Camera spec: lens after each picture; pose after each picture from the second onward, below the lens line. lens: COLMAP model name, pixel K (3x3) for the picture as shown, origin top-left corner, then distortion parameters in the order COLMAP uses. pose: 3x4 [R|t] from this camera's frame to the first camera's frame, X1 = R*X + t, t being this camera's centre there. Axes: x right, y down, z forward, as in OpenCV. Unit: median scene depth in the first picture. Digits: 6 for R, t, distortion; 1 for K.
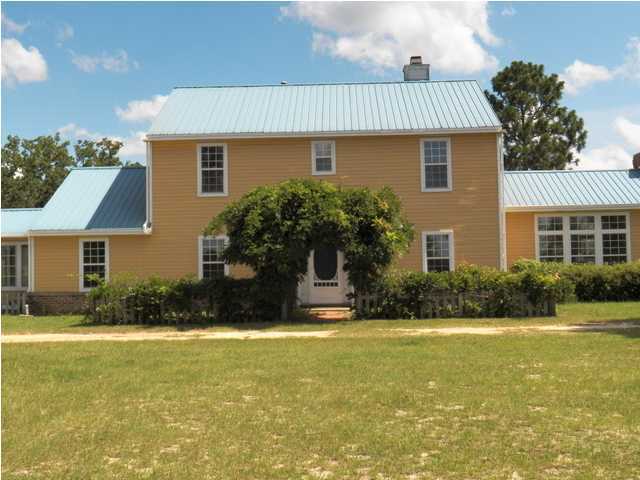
lens RADIAL K [[591.0, 0, 320.0], [0, 591.0, 240.0], [0, 0, 1]] dist [-0.140166, 0.182786]
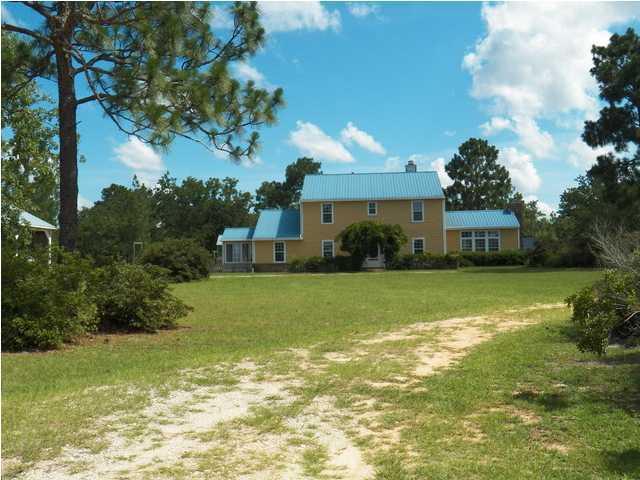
lens RADIAL K [[591.0, 0, 320.0], [0, 591.0, 240.0], [0, 0, 1]] dist [-0.140166, 0.182786]
pose [[0.999665, -0.002851, -0.025721, -0.150419], [0.003192, 0.999908, 0.013198, -0.040603], [0.025681, -0.013276, 0.999582, -1.487118]]
